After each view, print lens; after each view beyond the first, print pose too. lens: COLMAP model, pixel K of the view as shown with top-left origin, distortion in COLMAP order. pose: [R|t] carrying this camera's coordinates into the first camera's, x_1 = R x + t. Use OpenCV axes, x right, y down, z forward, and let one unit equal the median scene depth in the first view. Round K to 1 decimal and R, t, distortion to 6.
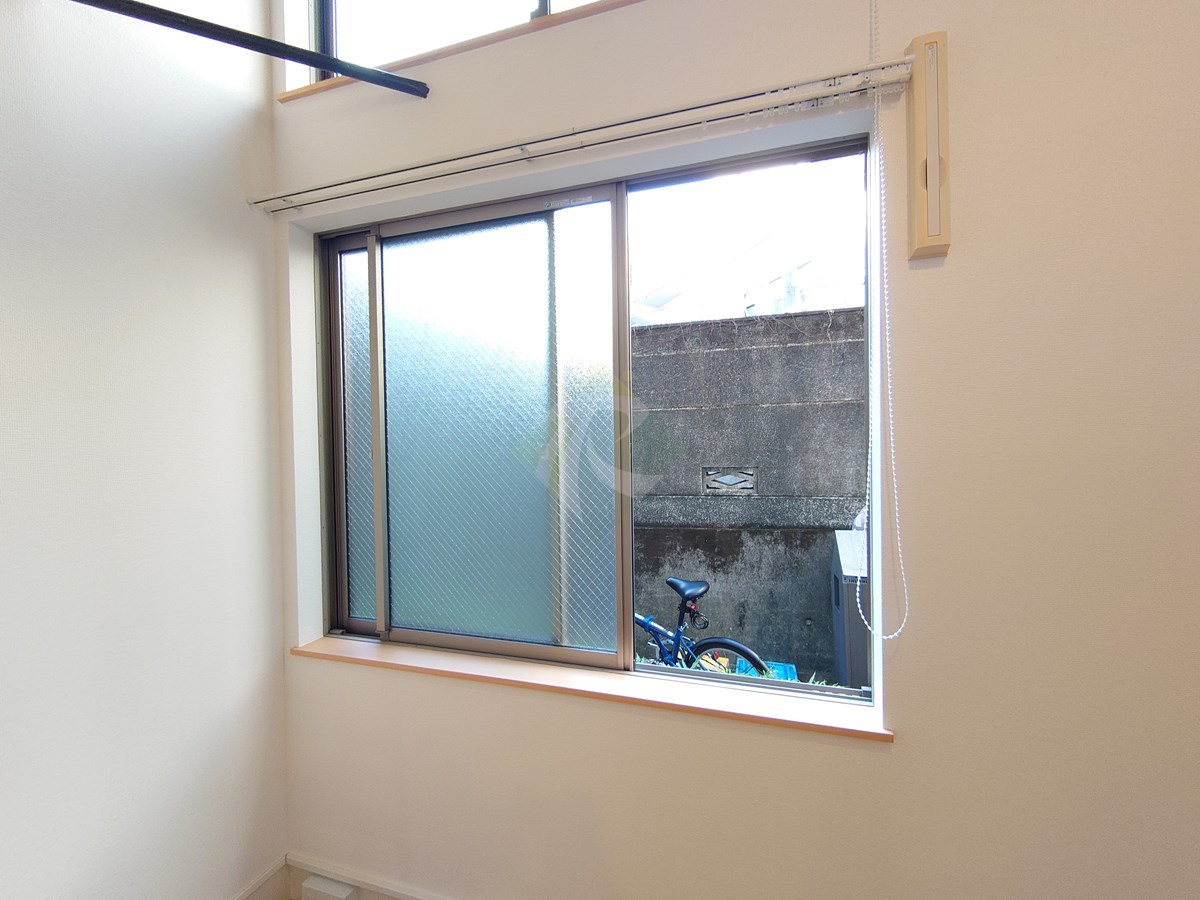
lens RADIAL K [[515.2, 0, 596.4], [0, 515.2, 449.7], [0, 0, 1]] dist [0.003686, -0.002814]
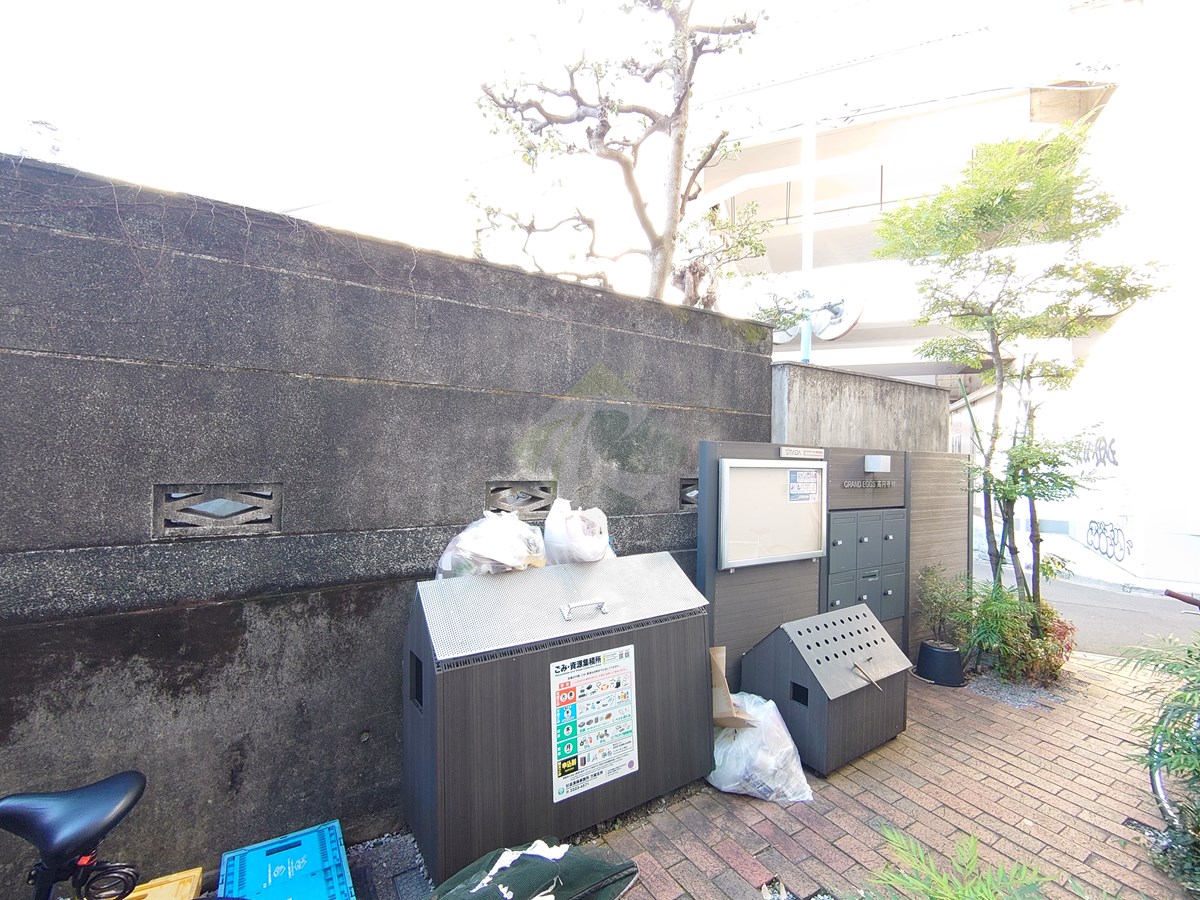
lens RADIAL K [[515.2, 0, 600.9], [0, 515.2, 450.3], [0, 0, 1]] dist [0.003686, -0.002814]
pose [[0.638536, 0.040185, 0.768542, 0.102587], [-0.021277, 0.999176, -0.034566, 0.009934], [-0.769298, 0.005719, 0.638865, 0.377612]]
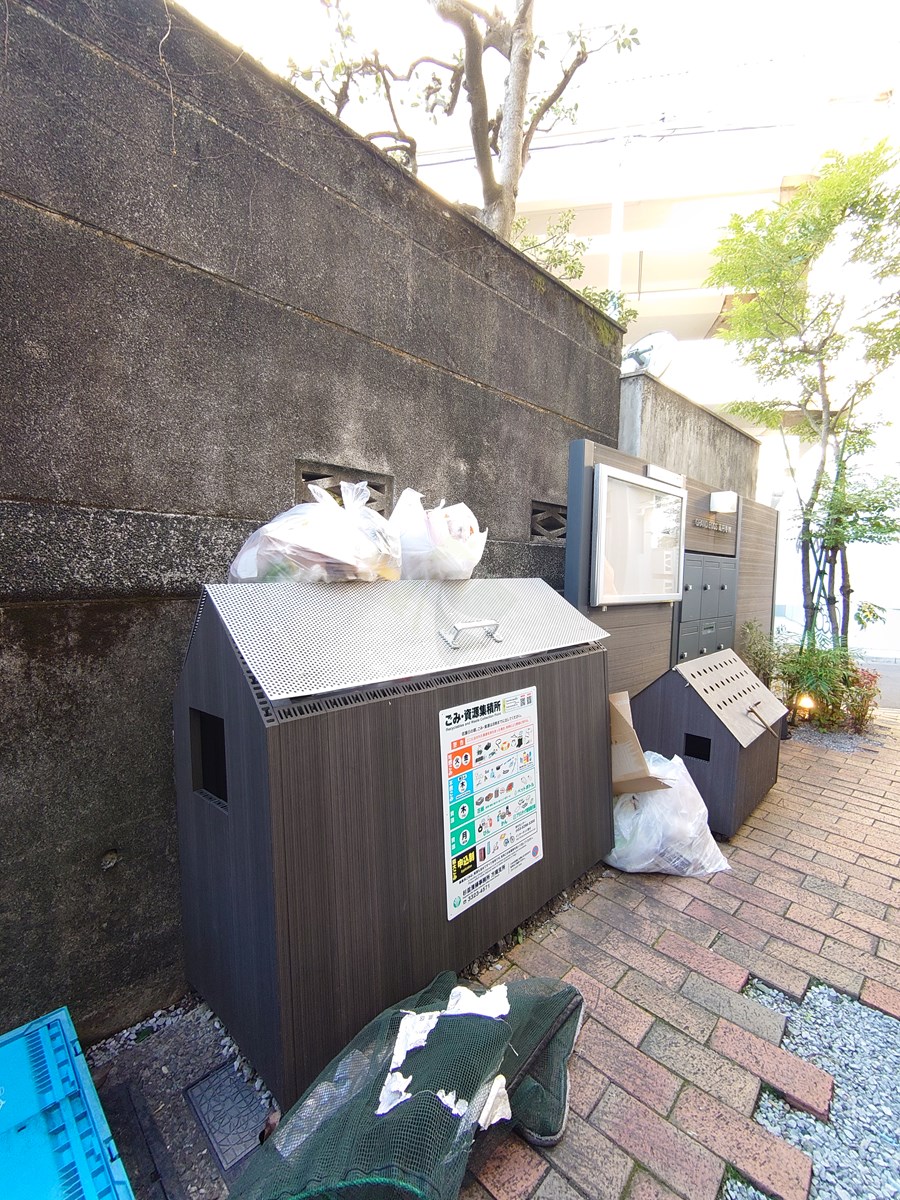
lens RADIAL K [[515.2, 0, 452.2], [0, 515.2, 600.6], [0, 0, 1]] dist [0.003686, -0.002814]
pose [[0.450369, -0.025773, 0.892470, 0.200150], [-0.019006, 0.999080, 0.038443, 0.134790], [-0.892640, -0.034276, 0.449465, 0.616360]]
